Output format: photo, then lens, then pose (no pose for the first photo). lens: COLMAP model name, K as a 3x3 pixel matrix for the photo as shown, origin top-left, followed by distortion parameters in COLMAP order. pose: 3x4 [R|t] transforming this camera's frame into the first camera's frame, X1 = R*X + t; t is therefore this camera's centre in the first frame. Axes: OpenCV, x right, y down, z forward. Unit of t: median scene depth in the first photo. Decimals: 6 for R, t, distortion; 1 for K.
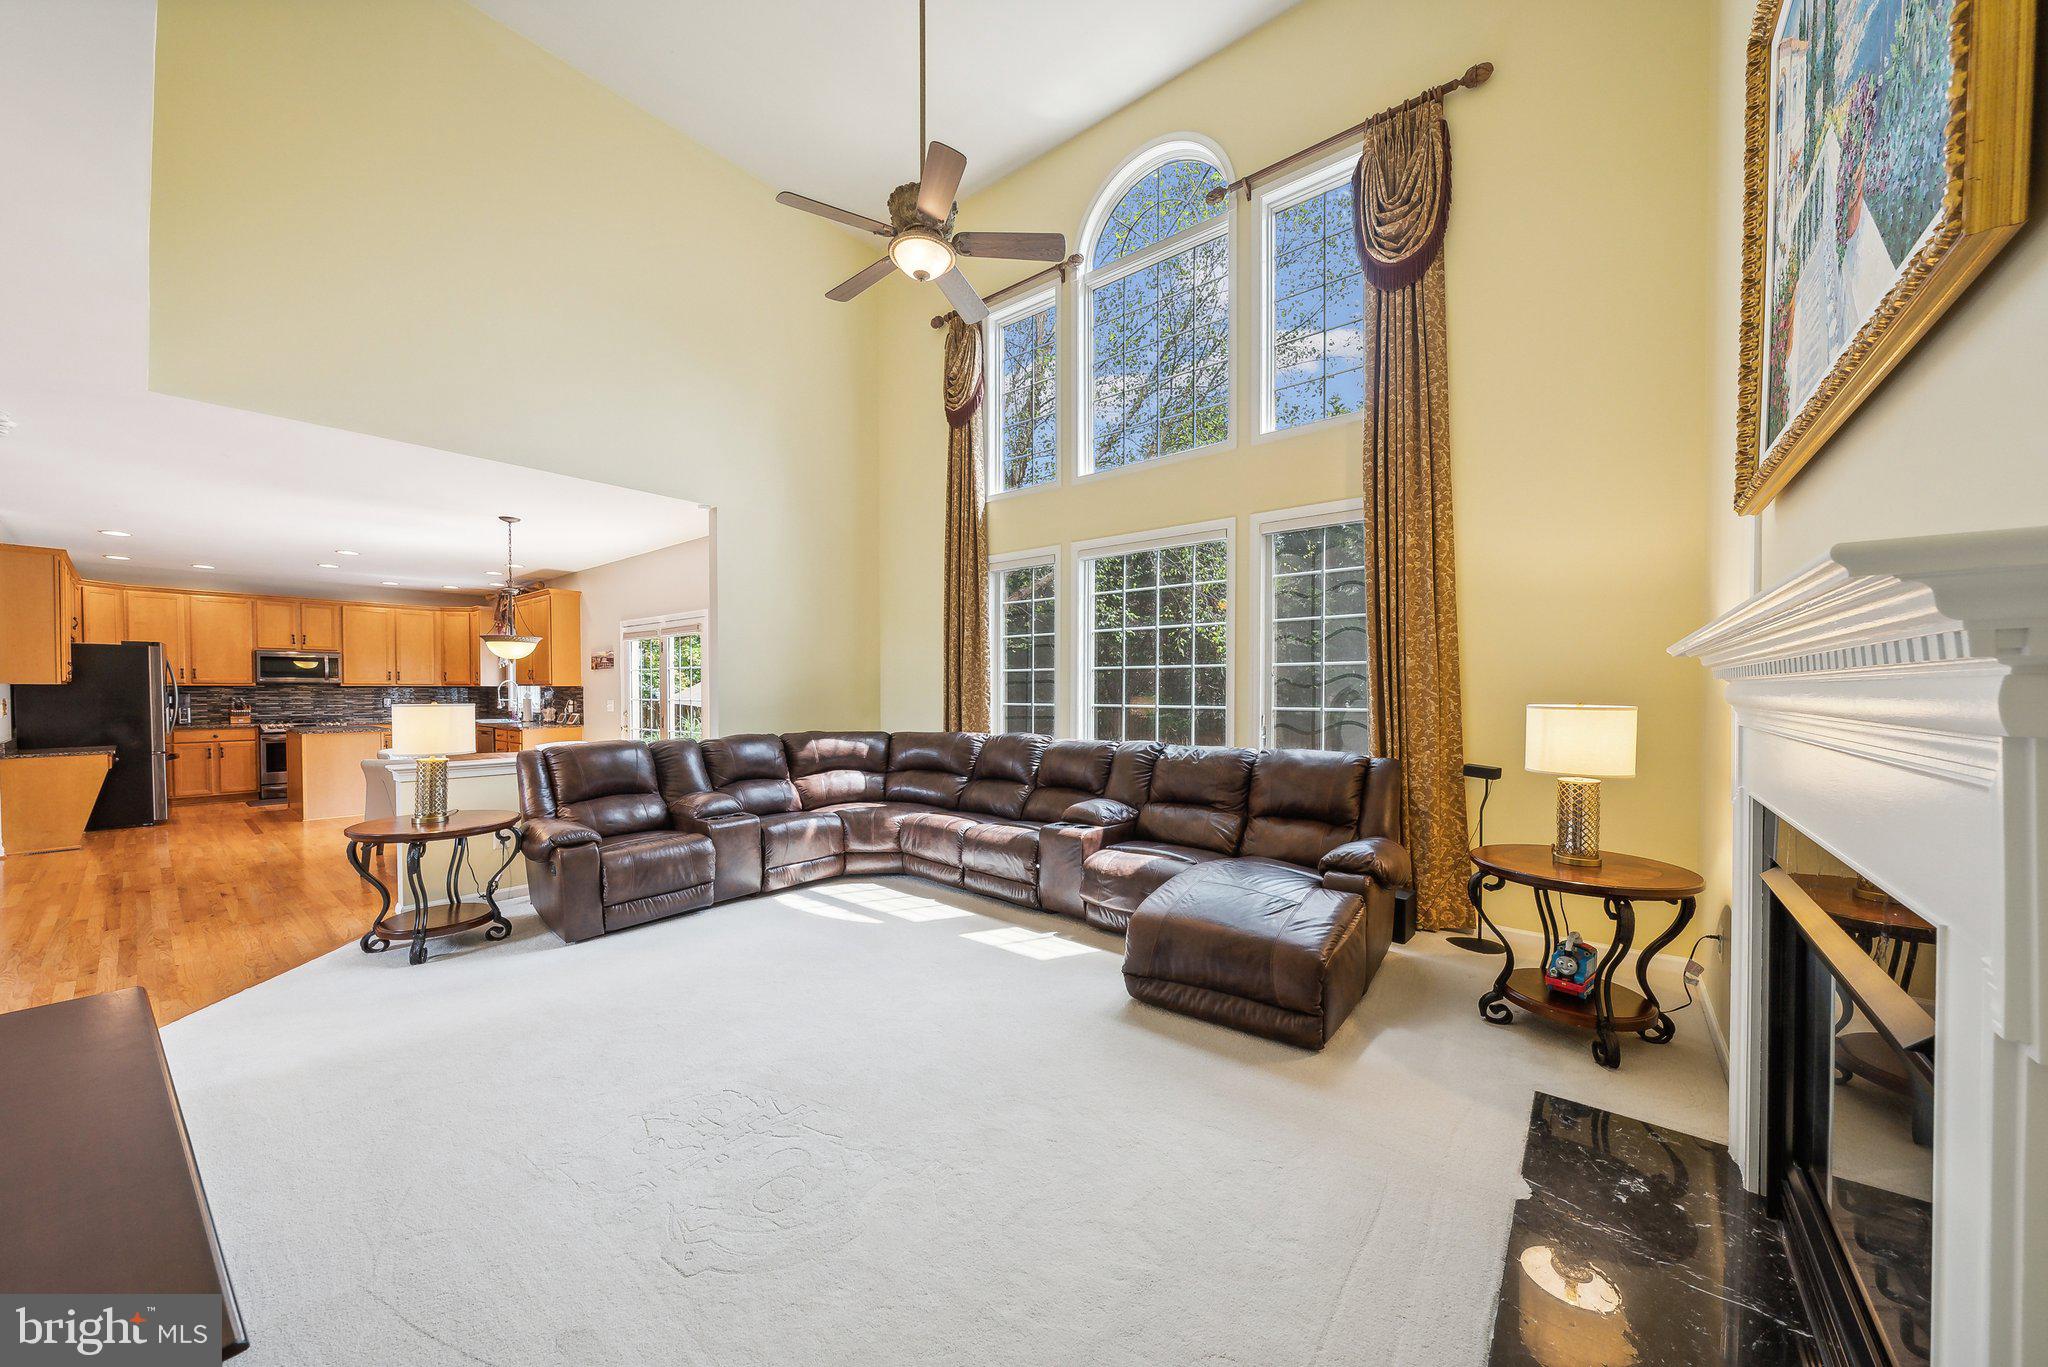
lens RADIAL K [[717.1, 0, 1016.8], [0, 717.1, 703.4], [0, 0, 1]] dist [-0.000193, -0.000008]
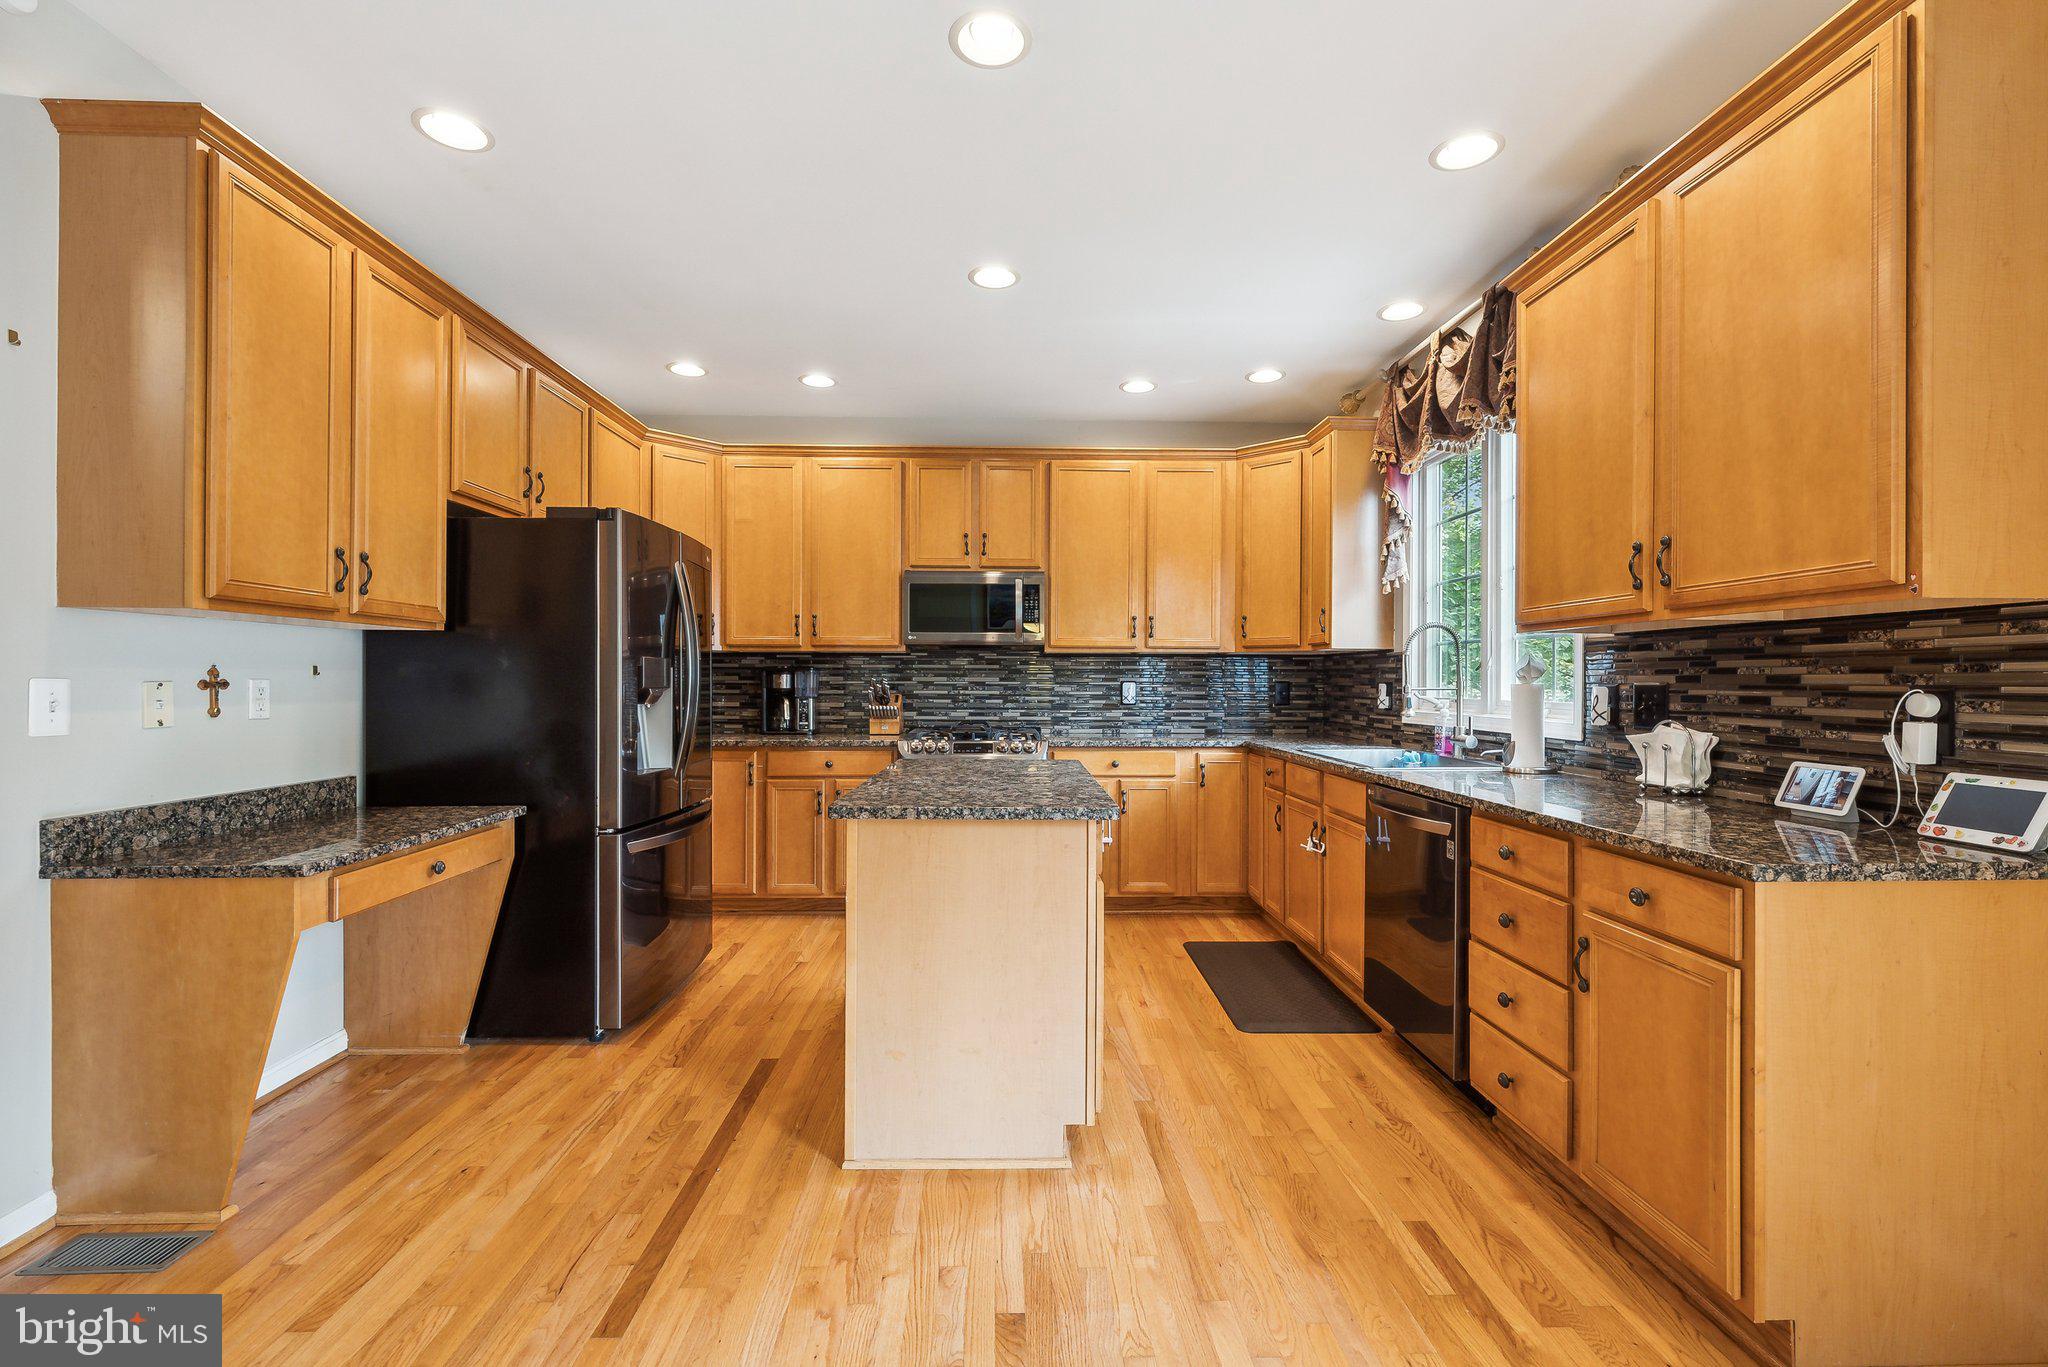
lens RADIAL K [[893.7, 0, 1019.5], [0, 893.7, 683.2], [0, 0, 1]] dist [-0.000275, -0.000015]
pose [[0.655494, 0.003852, -0.755191, -0.764408], [-0.016742, 0.999815, -0.009432, -0.001312], [0.755015, 0.018826, 0.655437, 0.885929]]
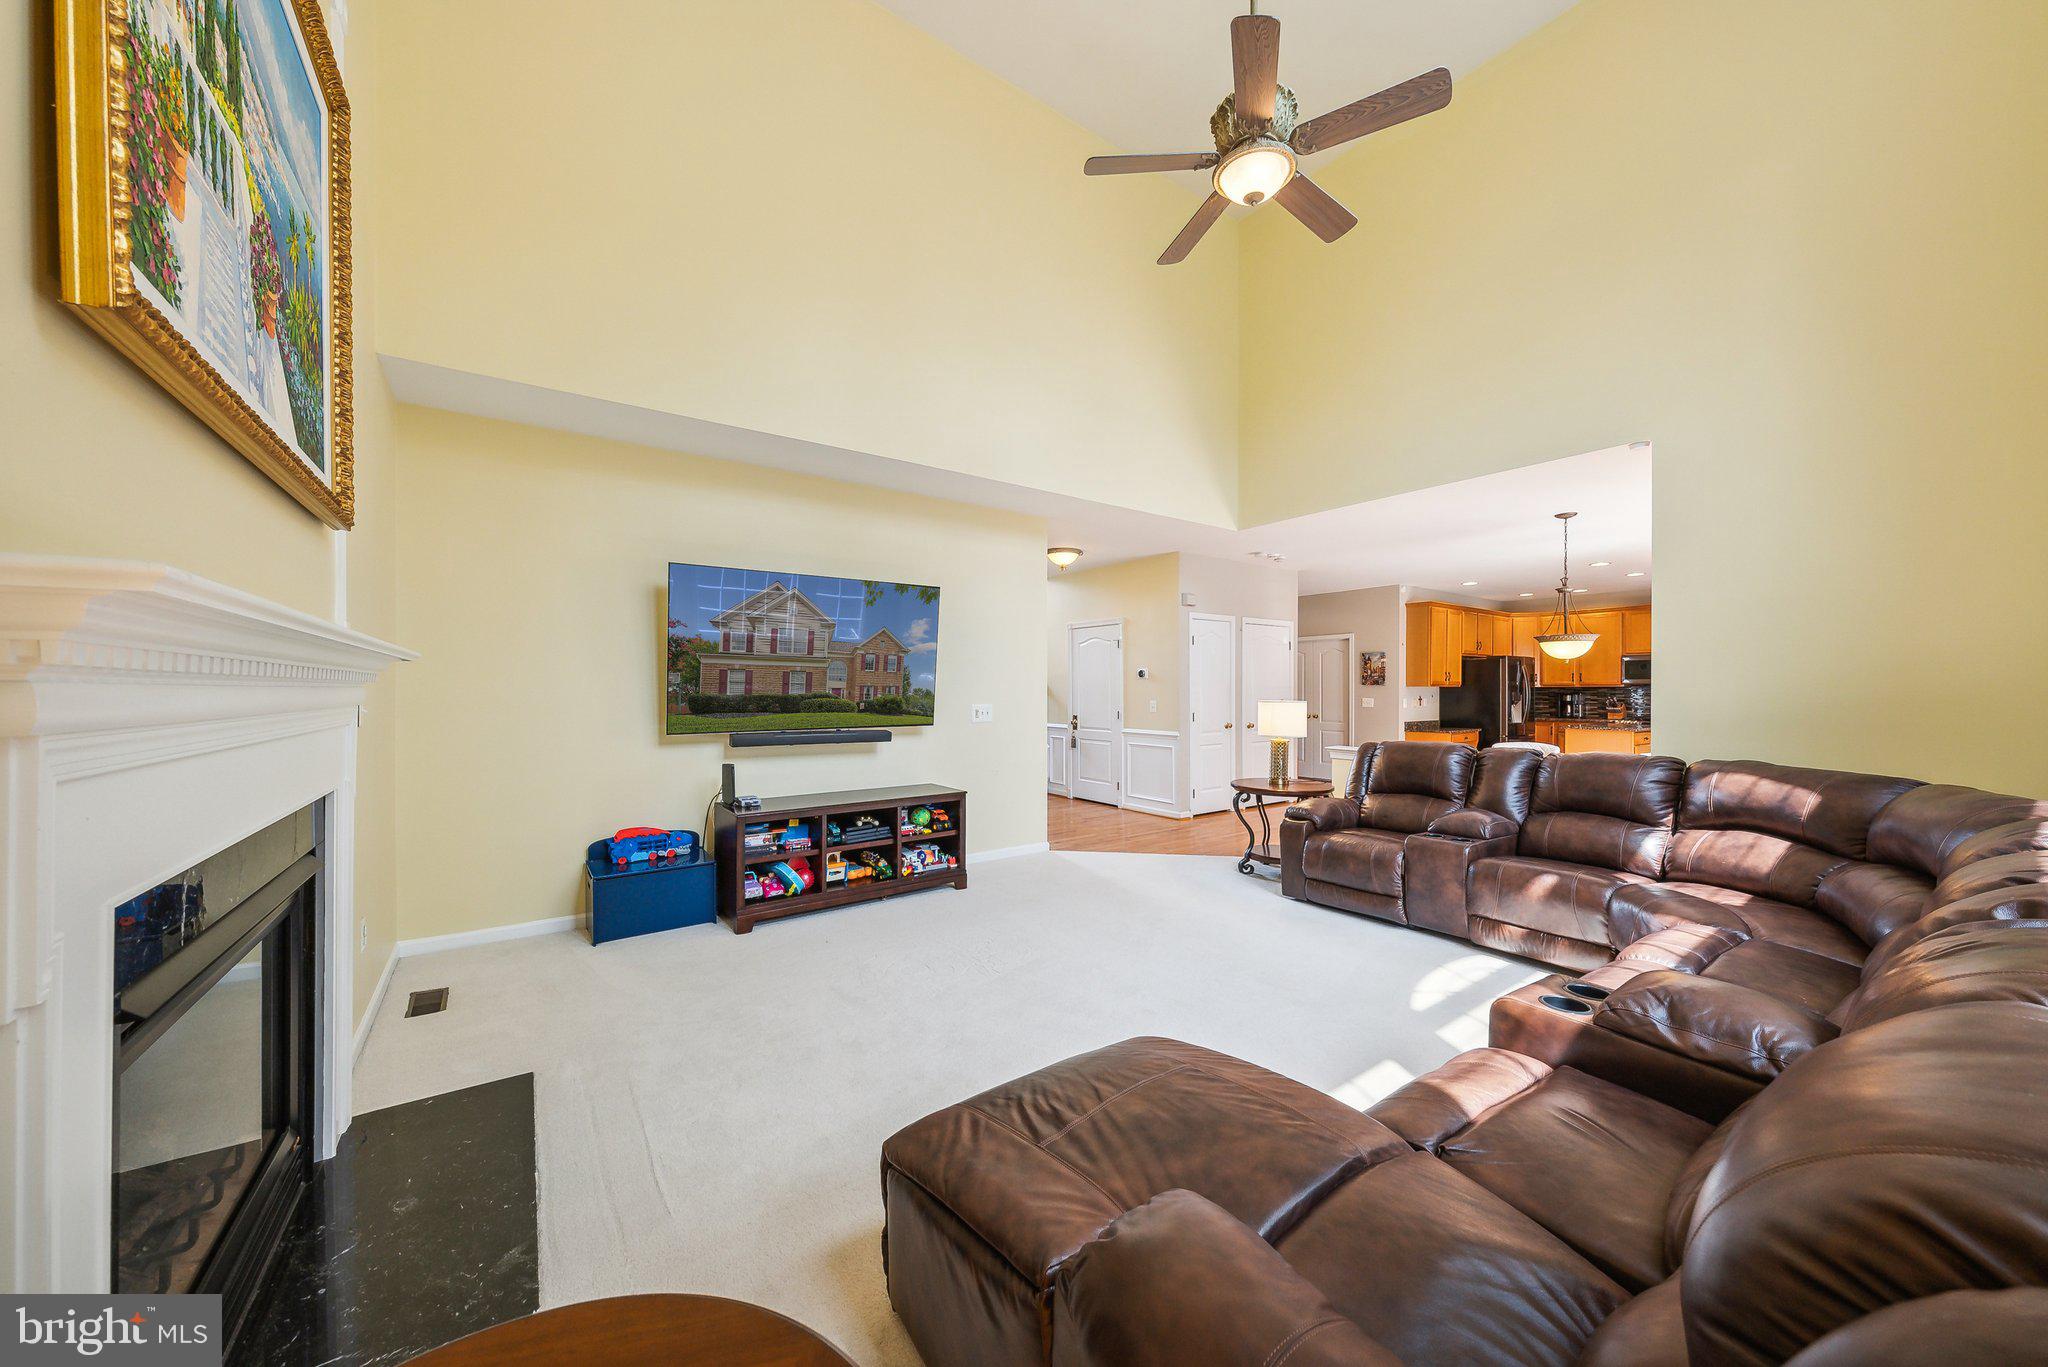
lens RADIAL K [[694.3, 0, 1022.3], [0, 694.3, 691.0], [0, 0, 1]] dist [-0.000087, -0.000005]
pose [[-0.261904, 0.000442, -0.965094, 0.341435], [-0.019114, 0.999801, 0.005645, -0.007959], [0.964905, 0.019925, -0.261843, 0.462764]]
